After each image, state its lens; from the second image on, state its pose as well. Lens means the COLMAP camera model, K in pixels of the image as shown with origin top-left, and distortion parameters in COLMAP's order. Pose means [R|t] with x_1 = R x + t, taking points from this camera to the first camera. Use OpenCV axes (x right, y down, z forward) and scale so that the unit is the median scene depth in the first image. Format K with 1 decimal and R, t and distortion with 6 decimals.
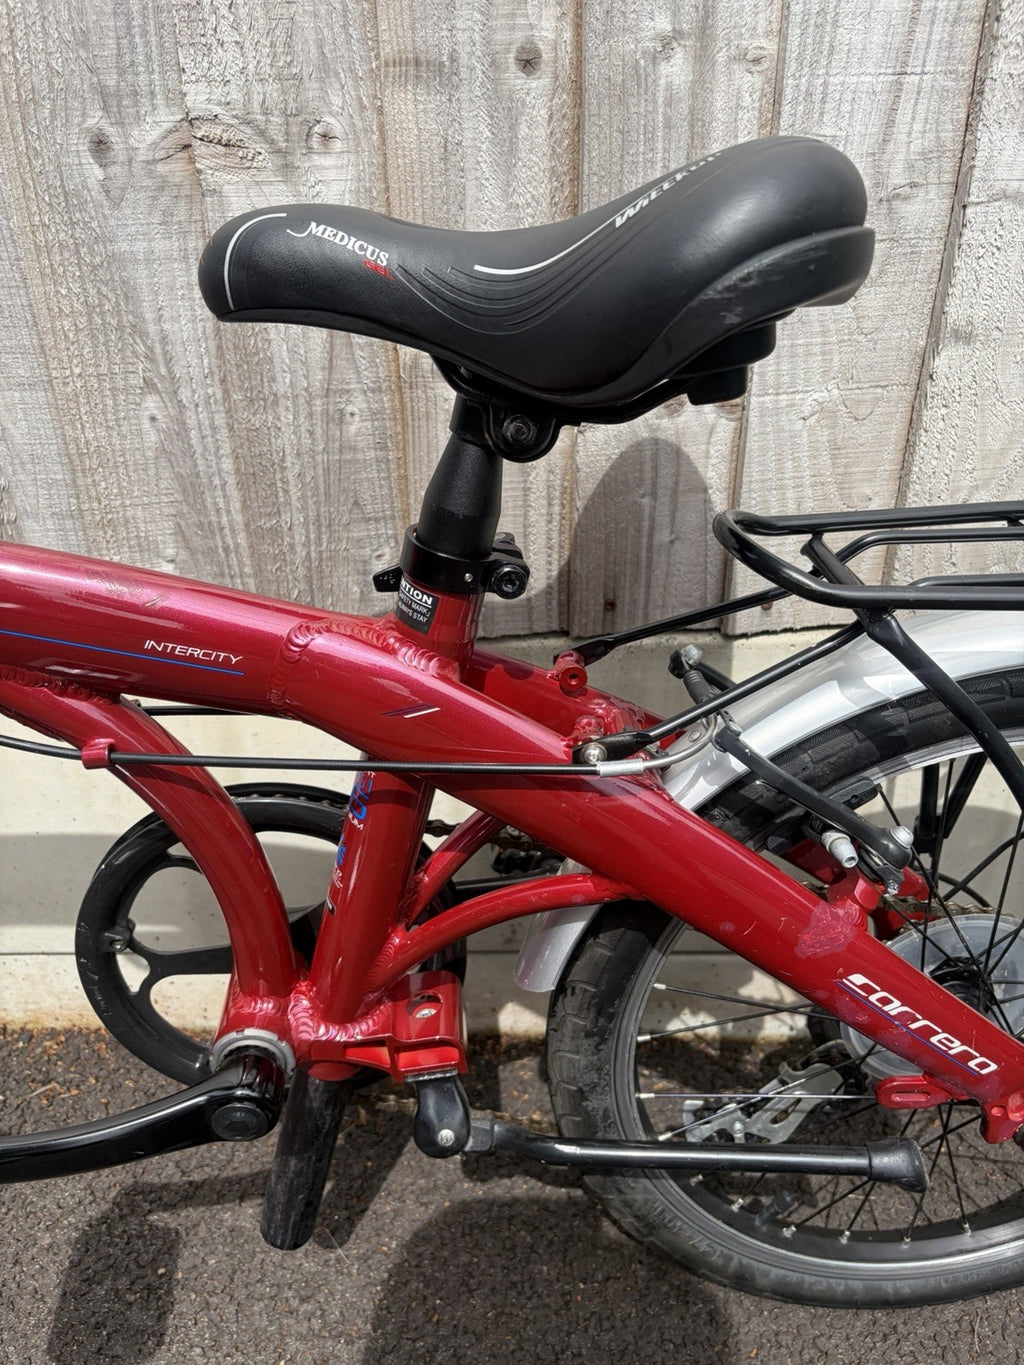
lens RADIAL K [[1038.2, 0, 509.6], [0, 1038.2, 685.7], [0, 0, 1]] dist [0.052076, -0.061706]
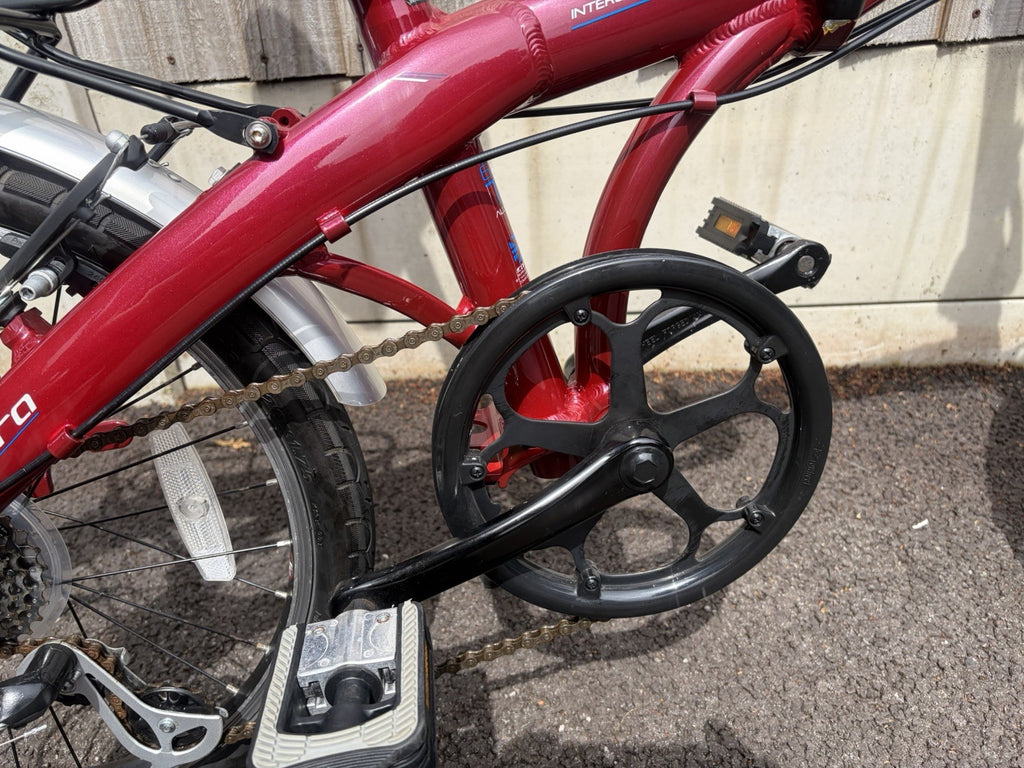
lens RADIAL K [[784.4, 0, 508.6], [0, 784.4, 377.6], [0, 0, 1]] dist [0.040146, -0.050352]
pose [[0.999196, -0.025085, -0.031275, -0.761230], [0.026095, 0.999137, 0.032308, 0.427807], [0.030437, -0.033098, 0.998989, -0.195893]]
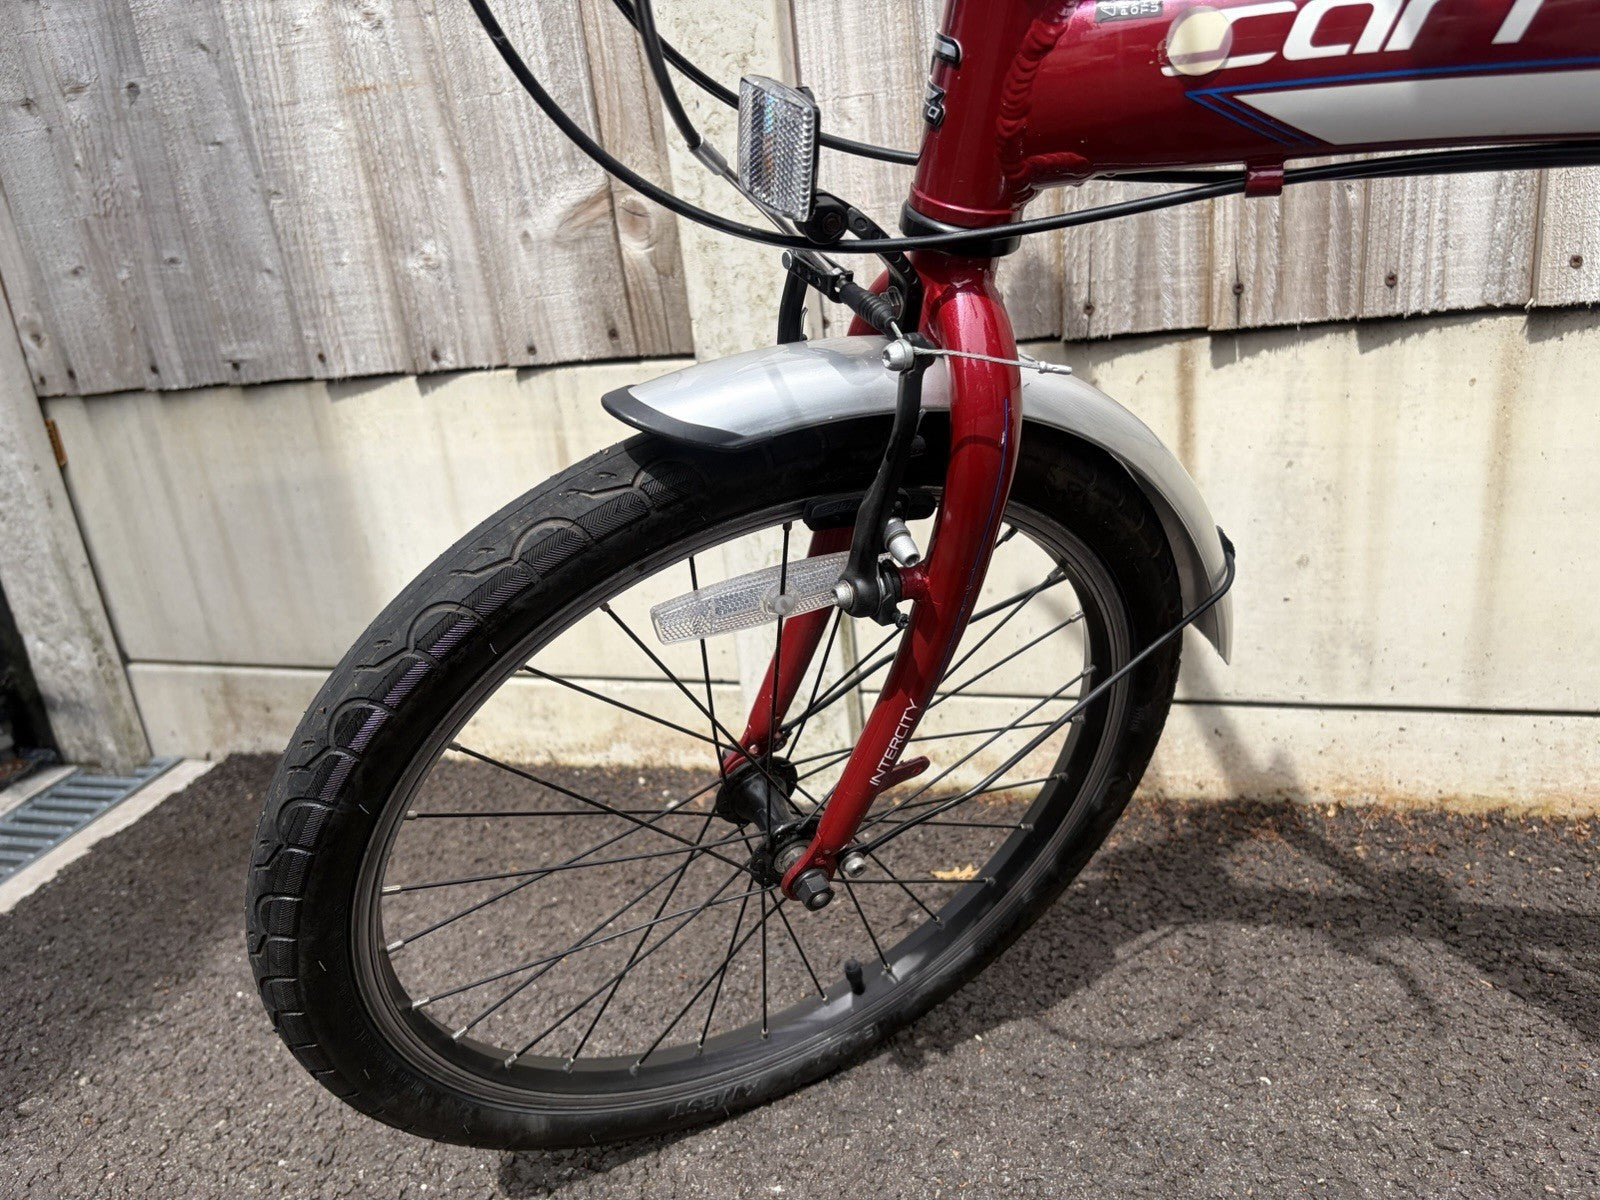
lens RADIAL K [[1225.6, 0, 796.6], [0, 1225.6, 593.7], [0, 0, 1]] dist [0.040146, -0.050352]
pose [[0.956741, 0.012175, -0.290686, -1.094601], [-0.062233, 0.984564, -0.163590, 0.512390], [0.284207, 0.174603, 0.942730, -0.270767]]
